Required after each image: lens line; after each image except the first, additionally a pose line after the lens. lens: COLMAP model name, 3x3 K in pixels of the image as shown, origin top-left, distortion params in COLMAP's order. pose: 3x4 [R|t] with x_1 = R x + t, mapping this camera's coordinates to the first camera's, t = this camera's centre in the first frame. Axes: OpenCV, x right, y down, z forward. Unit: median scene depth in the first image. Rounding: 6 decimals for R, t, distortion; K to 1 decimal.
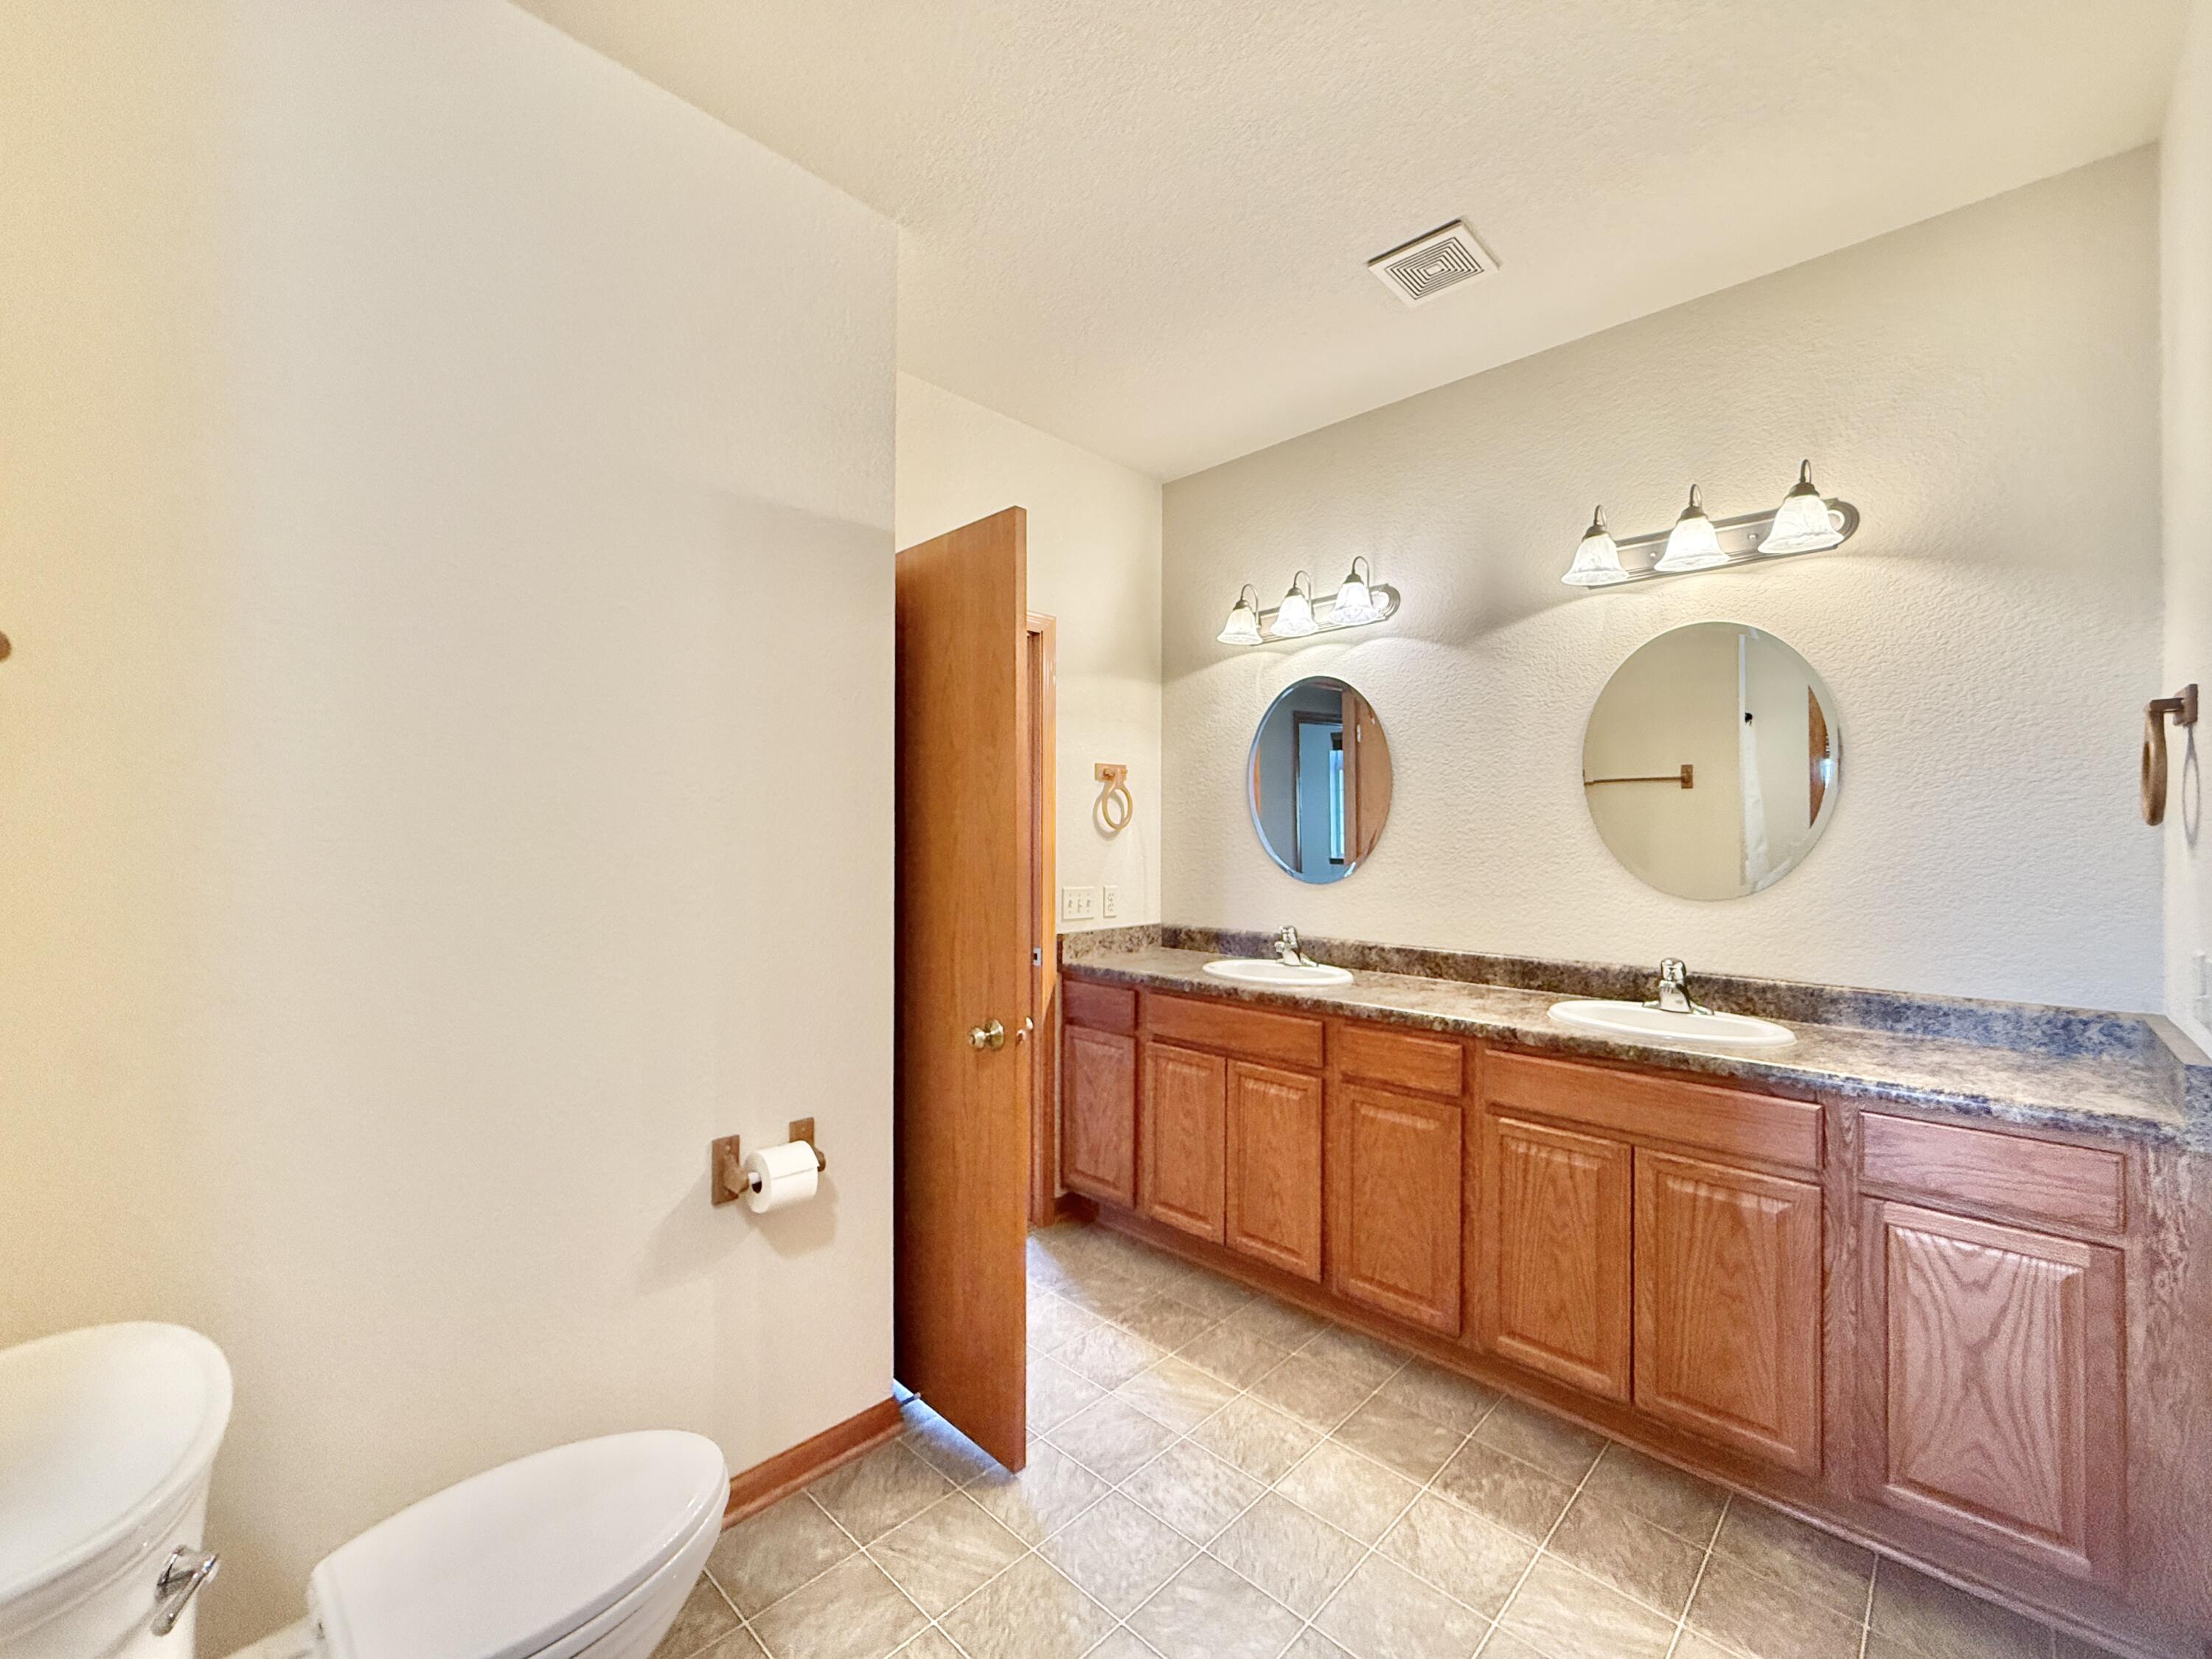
lens RADIAL K [[931.2, 0, 1116.9], [0, 931.2, 816.4], [0, 0, 1]] dist [-0.002740, -0.000264]
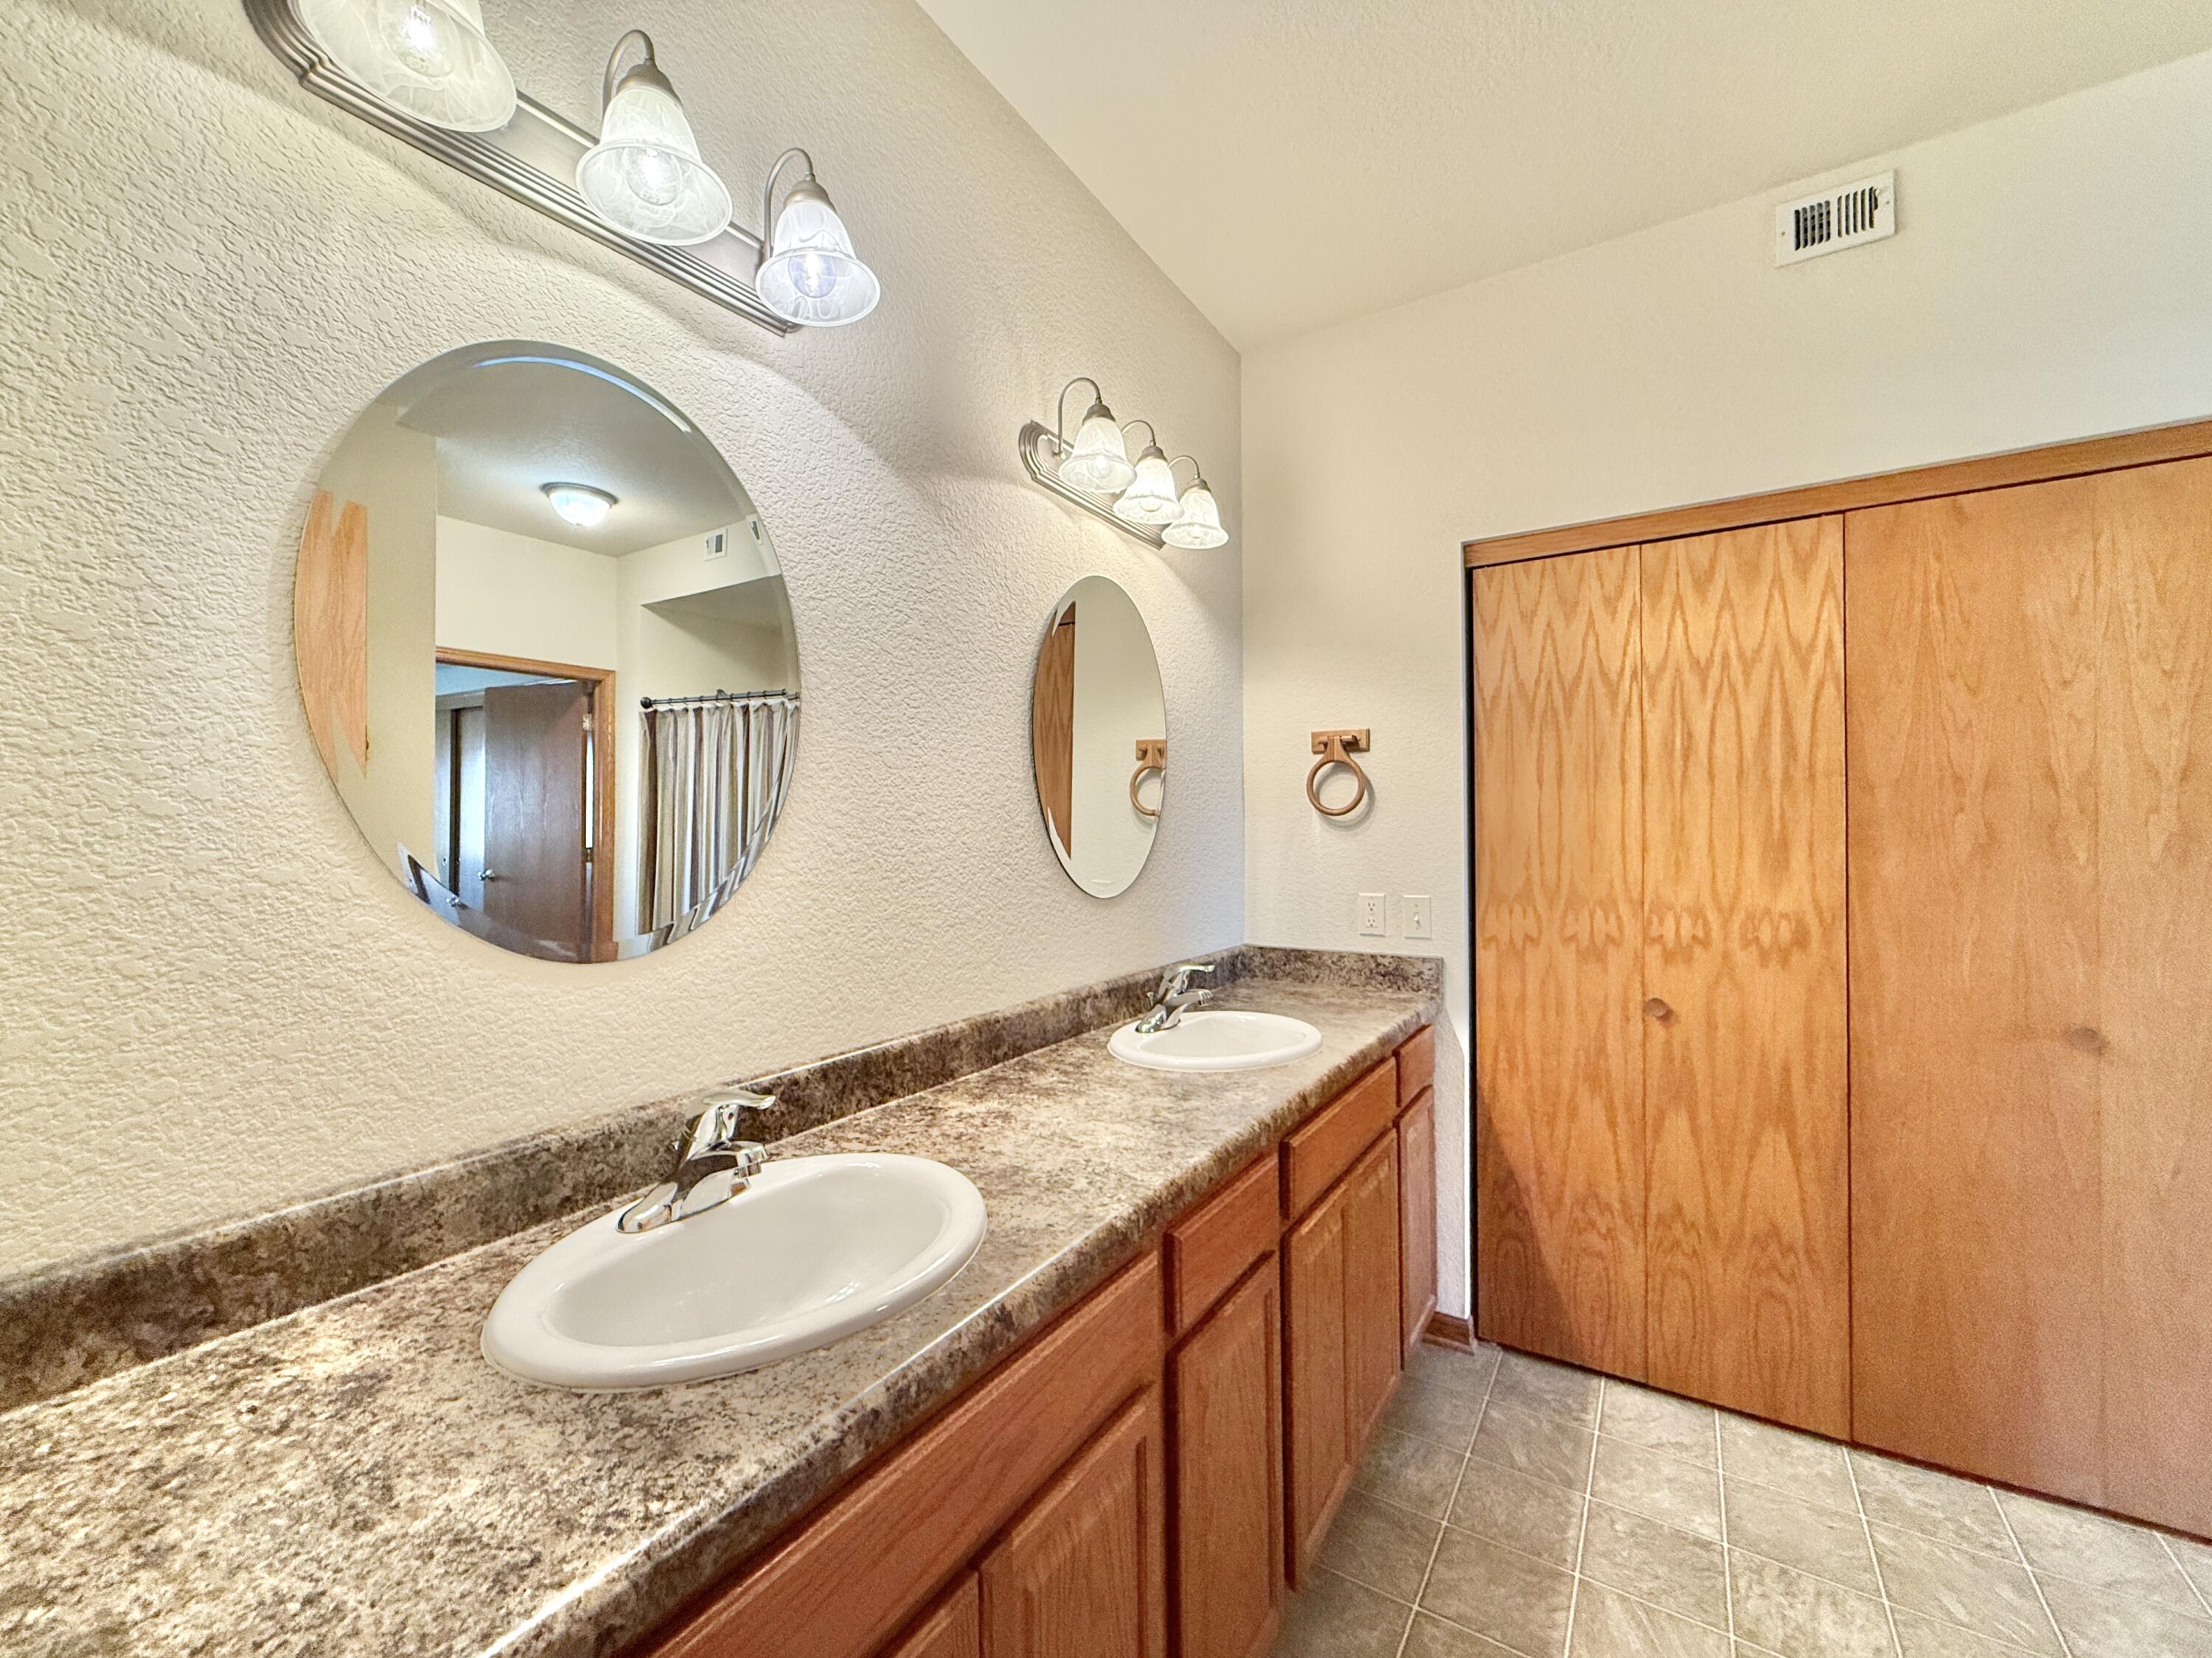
lens RADIAL K [[896.6, 0, 1094.0], [0, 896.6, 830.9], [0, 0, 1]] dist [0.000570, 0.000002]
pose [[-0.182255, 0.000296, 0.983251, -0.165630], [-0.009419, 0.999954, -0.002047, 0.025019], [-0.983206, -0.009635, -0.182243, 0.993314]]
